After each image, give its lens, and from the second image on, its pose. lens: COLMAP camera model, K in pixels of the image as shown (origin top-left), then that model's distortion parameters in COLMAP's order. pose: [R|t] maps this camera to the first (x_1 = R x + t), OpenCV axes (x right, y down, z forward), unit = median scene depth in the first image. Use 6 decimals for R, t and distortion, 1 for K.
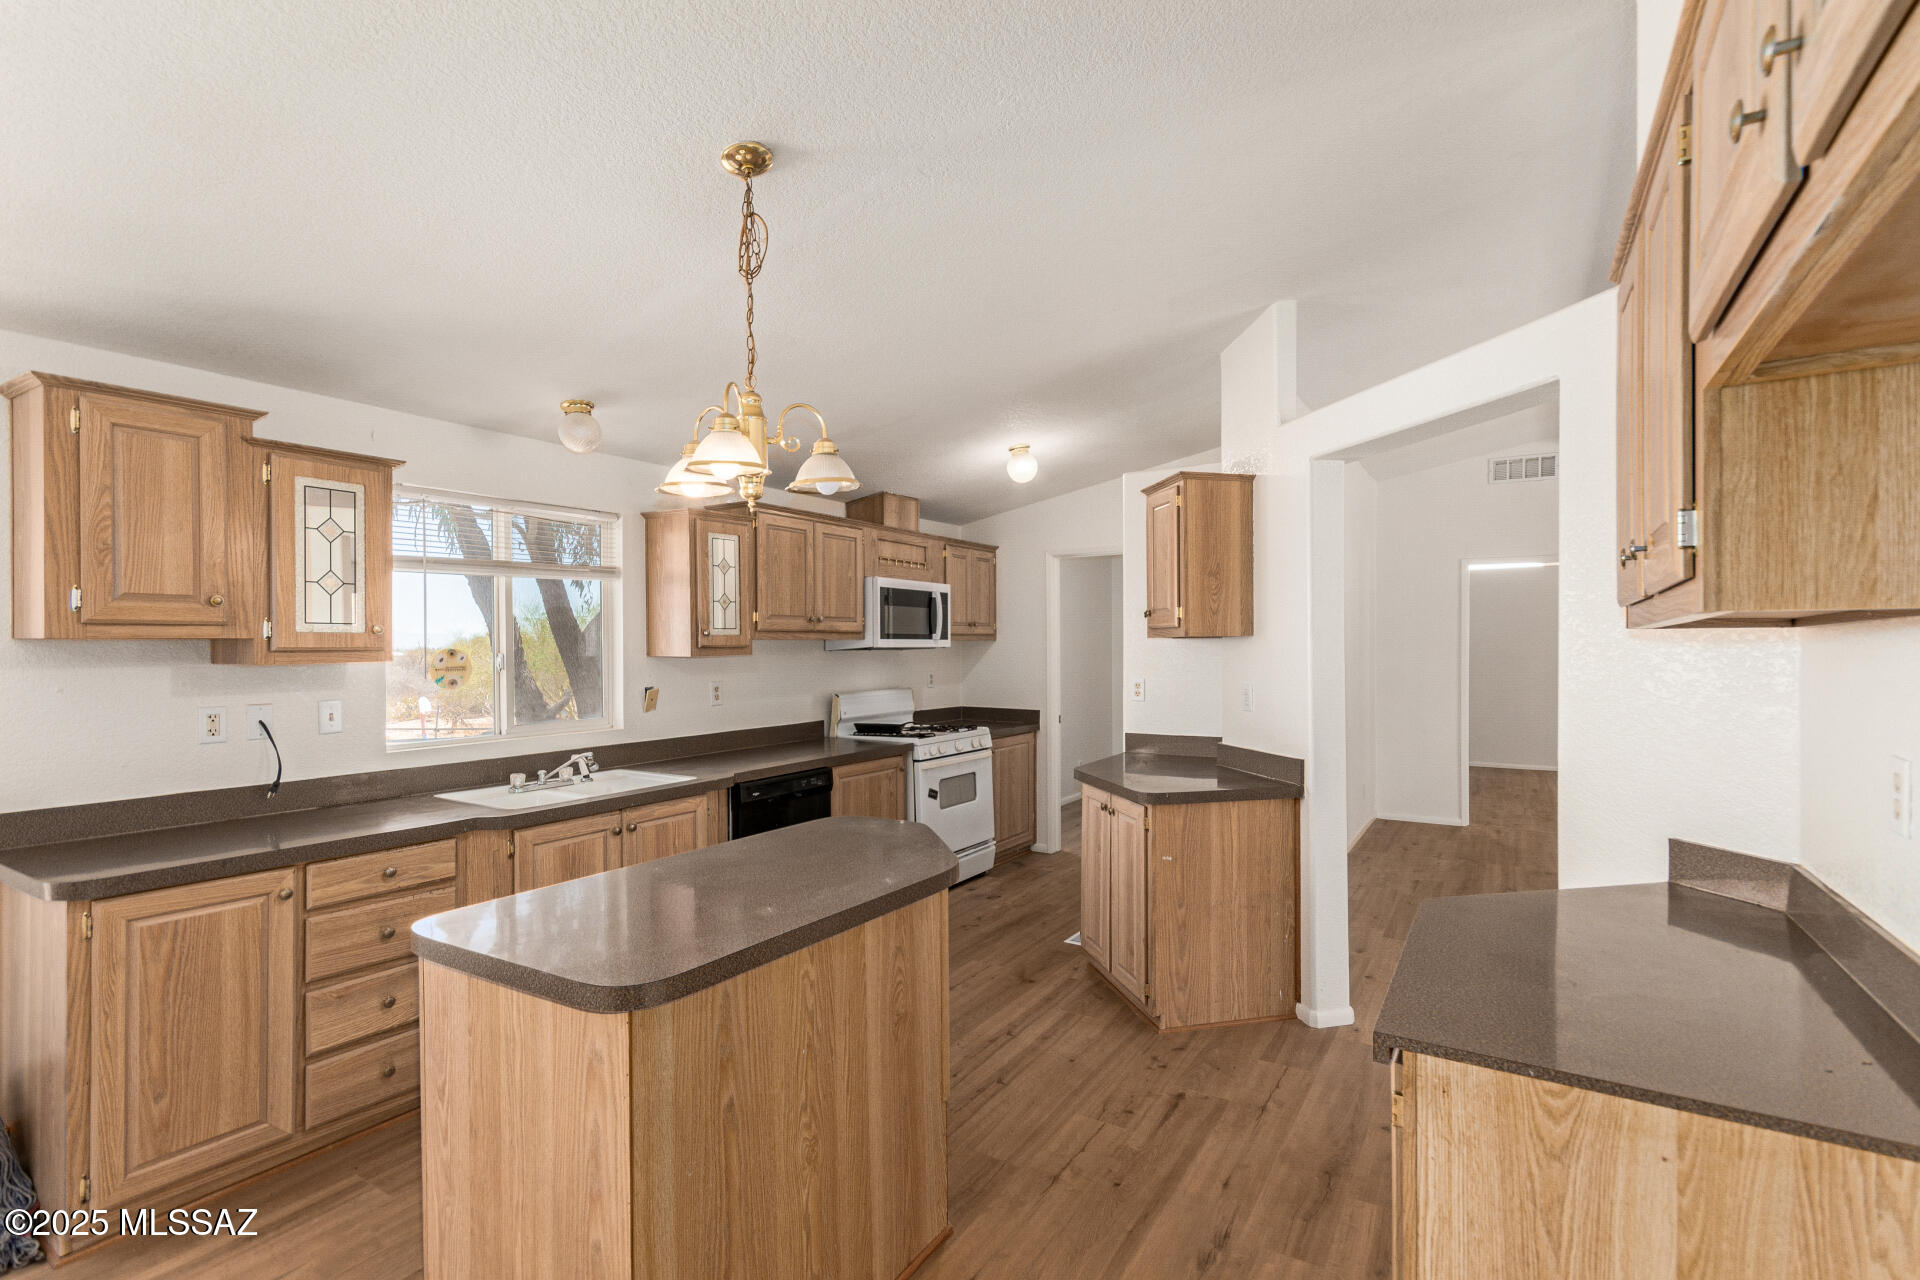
lens RADIAL K [[889.8, 0, 990.2], [0, 889.8, 648.7], [0, 0, 1]] dist [0.006236, -0.002202]
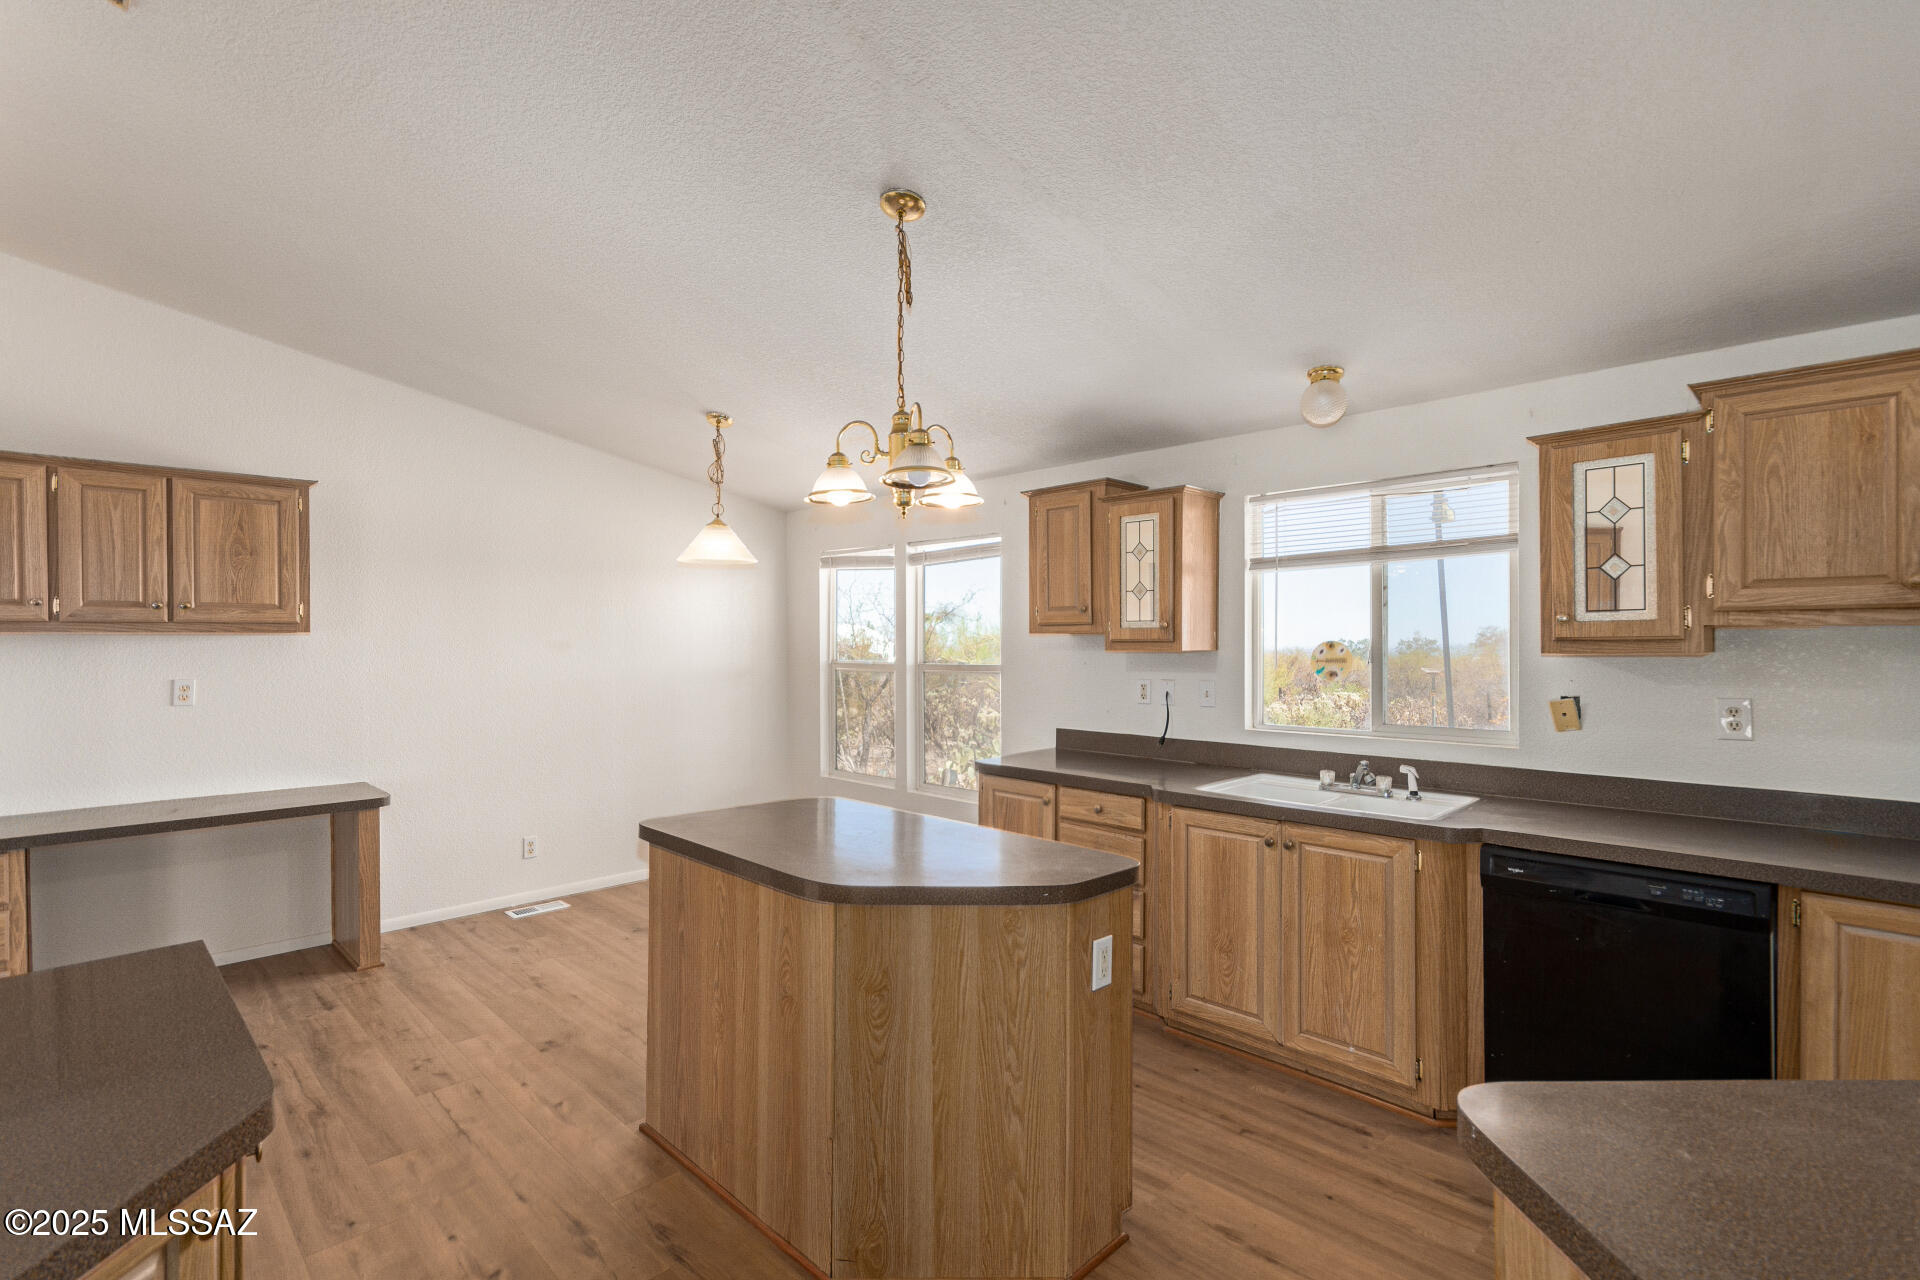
lens RADIAL K [[889.8, 0, 951.4], [0, 889.8, 644.3], [0, 0, 1]] dist [0.006236, -0.002202]
pose [[-0.242978, 0.007700, -0.970001, 0.584691], [-0.002717, 0.999959, 0.008618, -0.004114], [0.970028, 0.004729, -0.242947, 0.979258]]
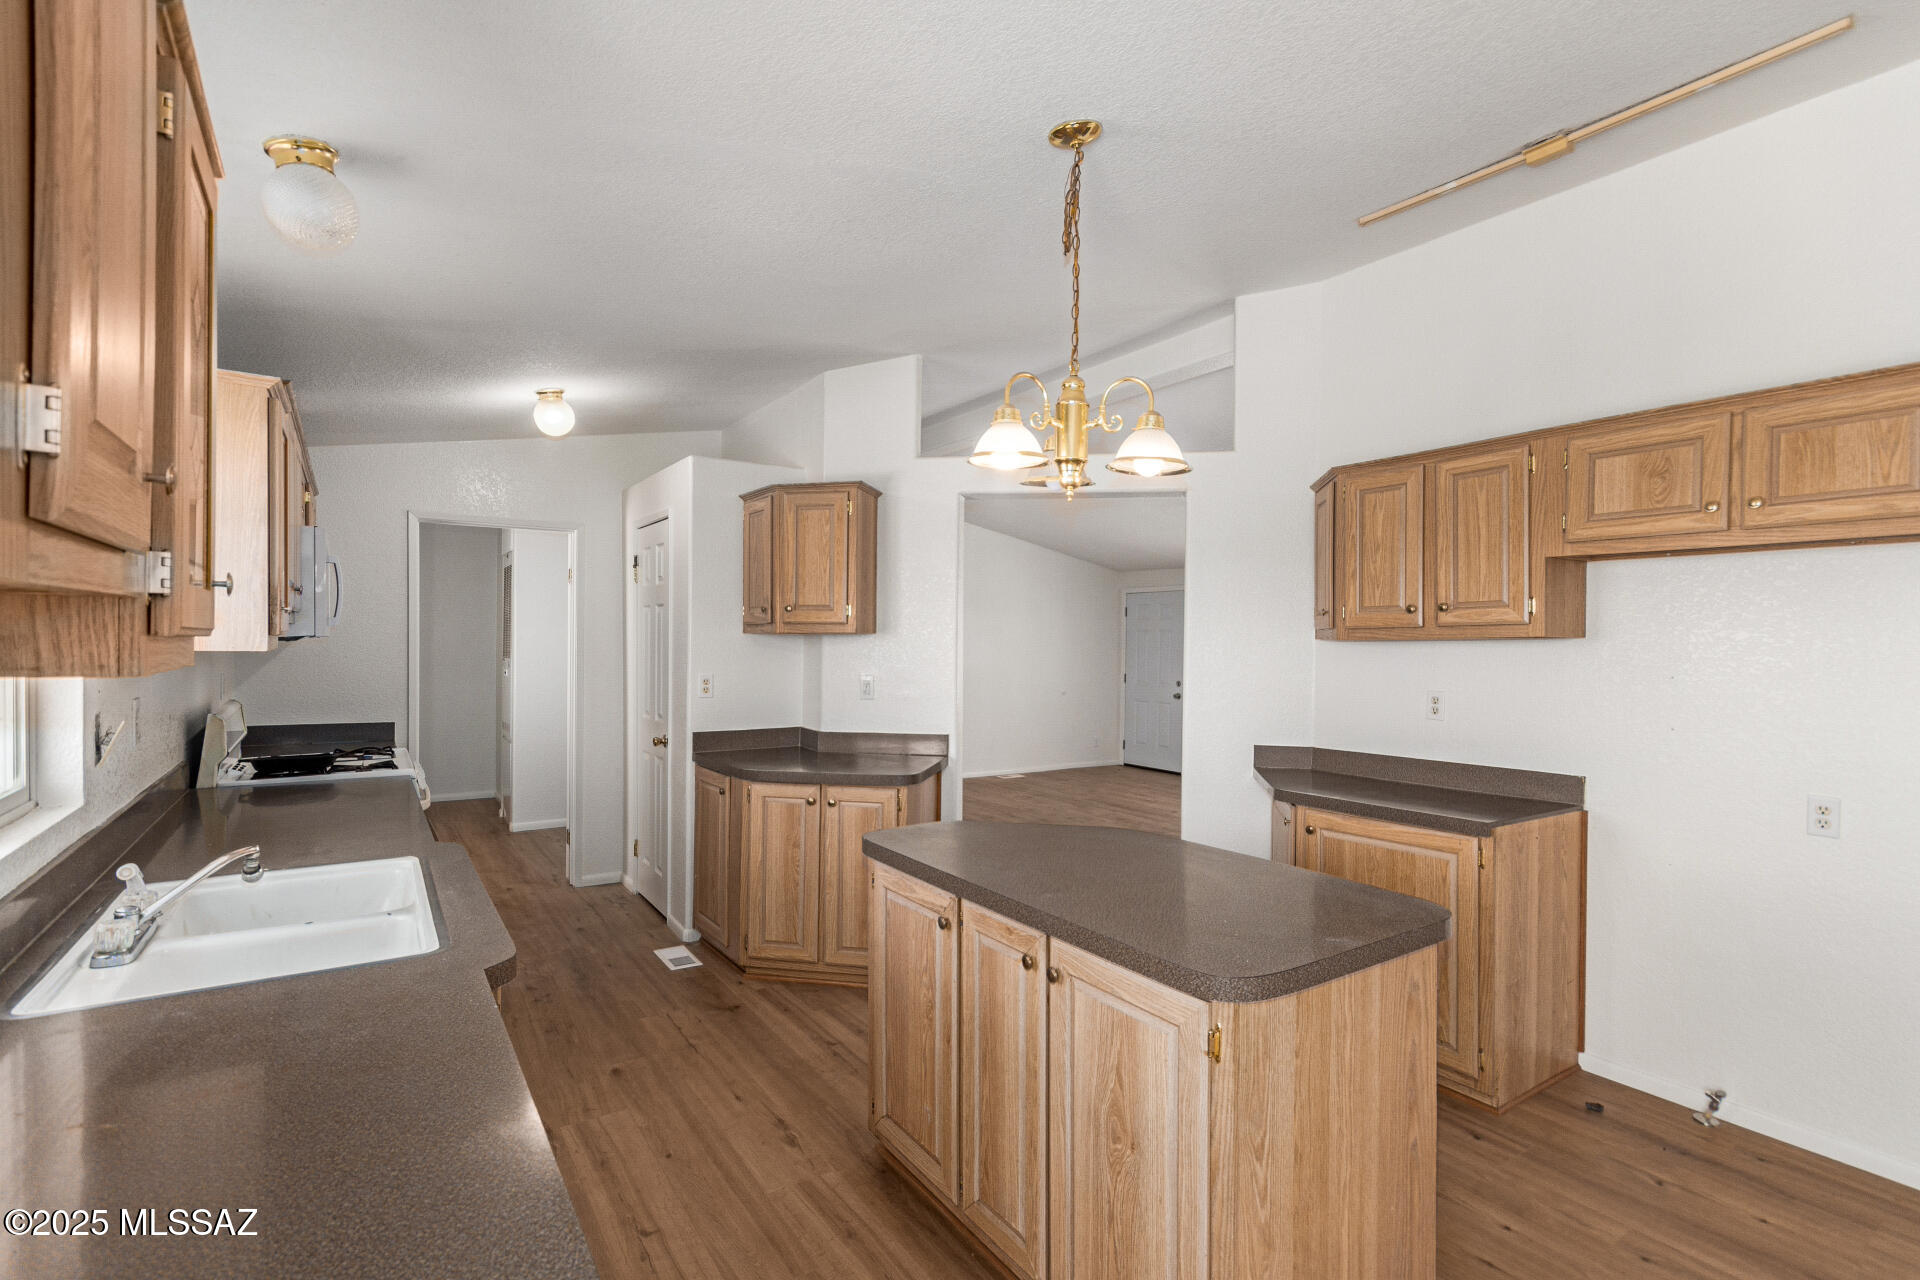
lens RADIAL K [[889.8, 0, 965.6], [0, 889.8, 648.1], [0, 0, 1]] dist [0.006236, -0.002202]
pose [[0.429627, 0.005720, 0.902989, -0.872543], [-0.008626, 0.999960, -0.002230, 0.006761], [-0.902965, -0.006832, 0.429659, 0.507928]]
